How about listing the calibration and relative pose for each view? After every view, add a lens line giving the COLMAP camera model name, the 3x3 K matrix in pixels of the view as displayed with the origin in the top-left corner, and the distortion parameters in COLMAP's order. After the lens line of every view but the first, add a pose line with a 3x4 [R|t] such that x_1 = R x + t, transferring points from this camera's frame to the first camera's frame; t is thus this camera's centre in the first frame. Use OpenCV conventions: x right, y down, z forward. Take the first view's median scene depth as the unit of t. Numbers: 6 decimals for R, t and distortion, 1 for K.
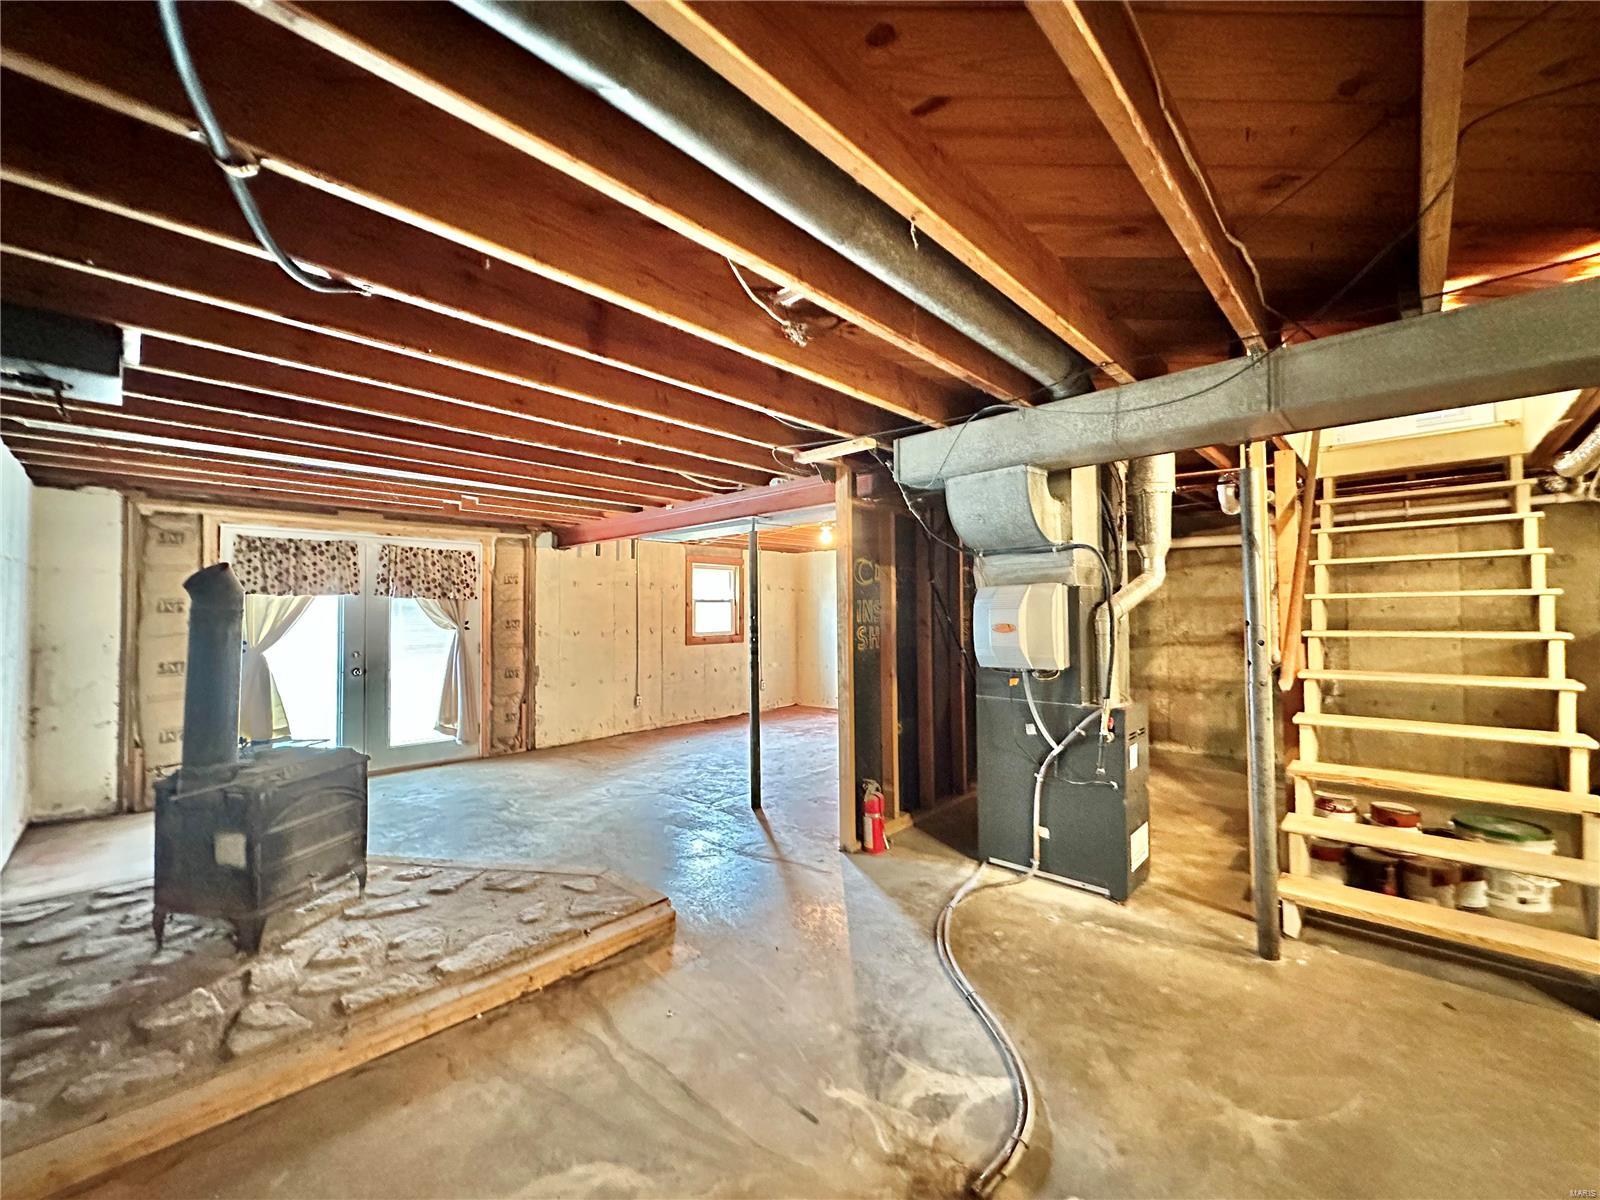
lens RADIAL K [[633.6, 0, 800.0], [0, 633.6, 600.0], [0, 0, 1]] dist [-0.003443, 0.001130]
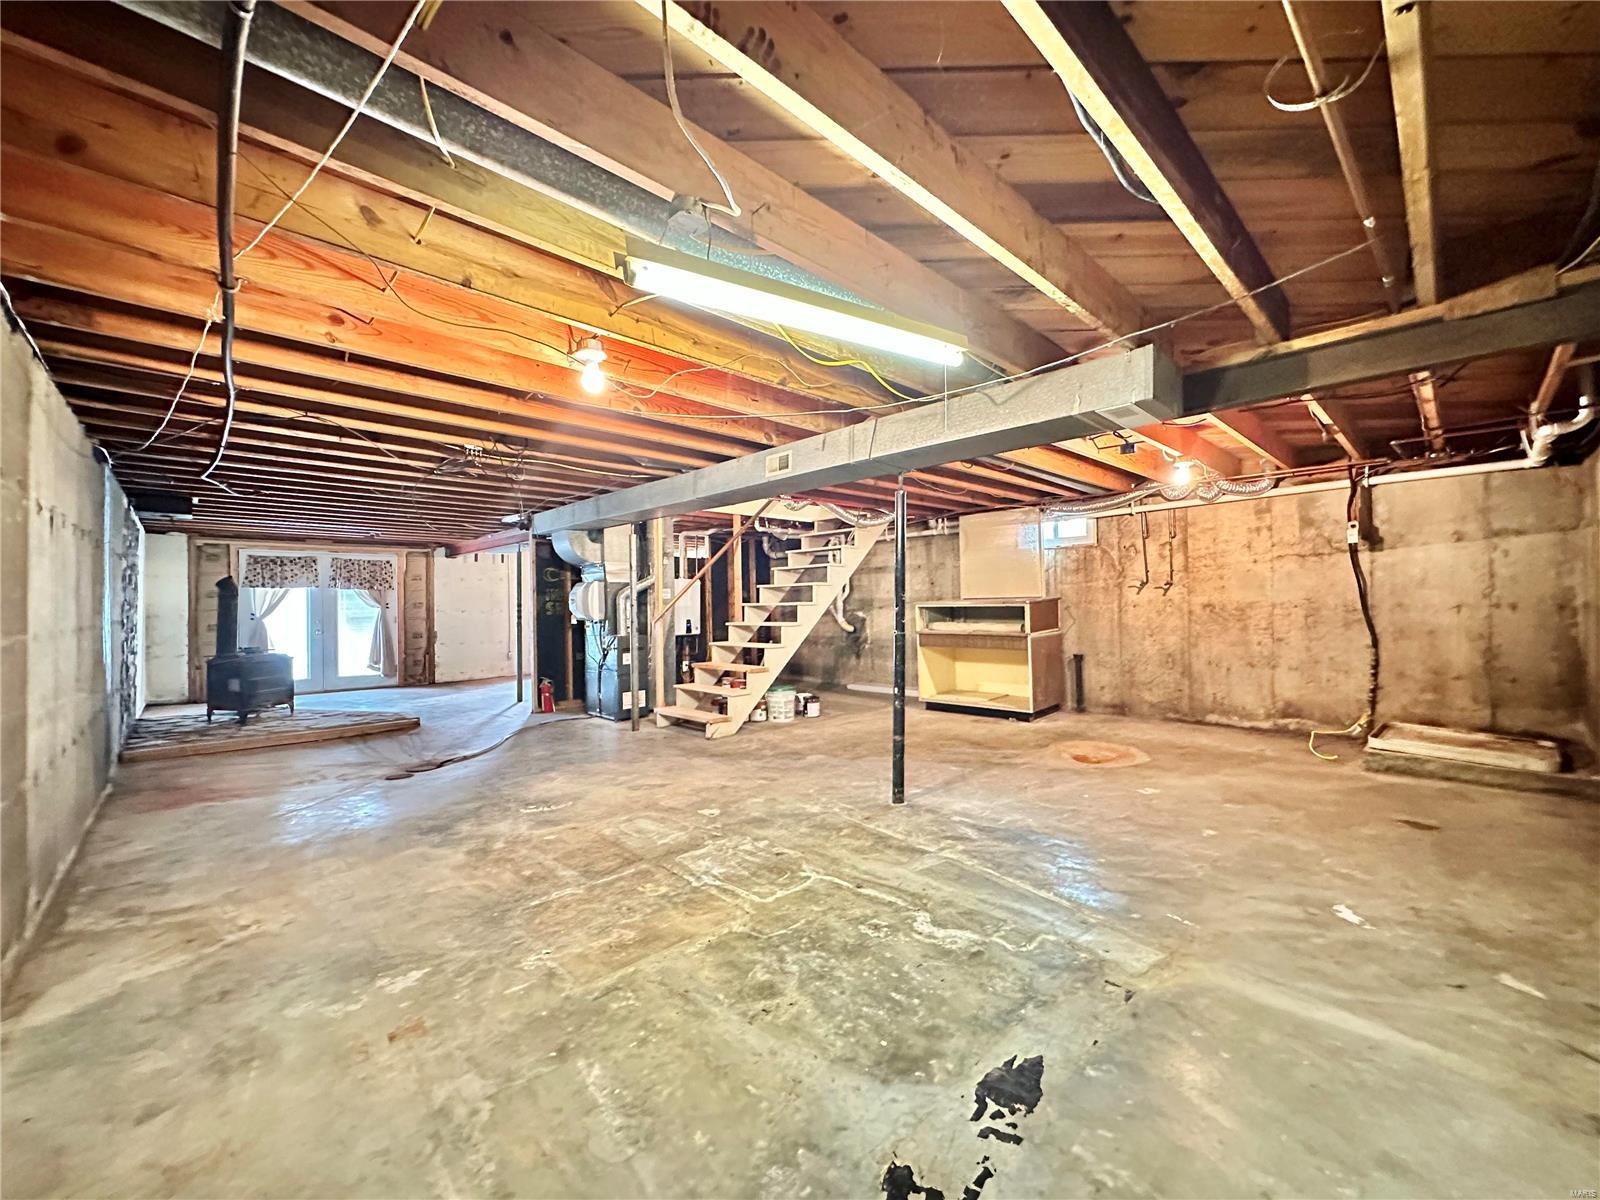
lens RADIAL K [[633.6, 0, 800.0], [0, 633.6, 600.0], [0, 0, 1]] dist [-0.003443, 0.001130]
pose [[0.999143, -0.004714, -0.041128, 0.712306], [0.005389, 0.999852, 0.016316, 0.004742], [0.041045, -0.016523, 0.999021, -0.696671]]
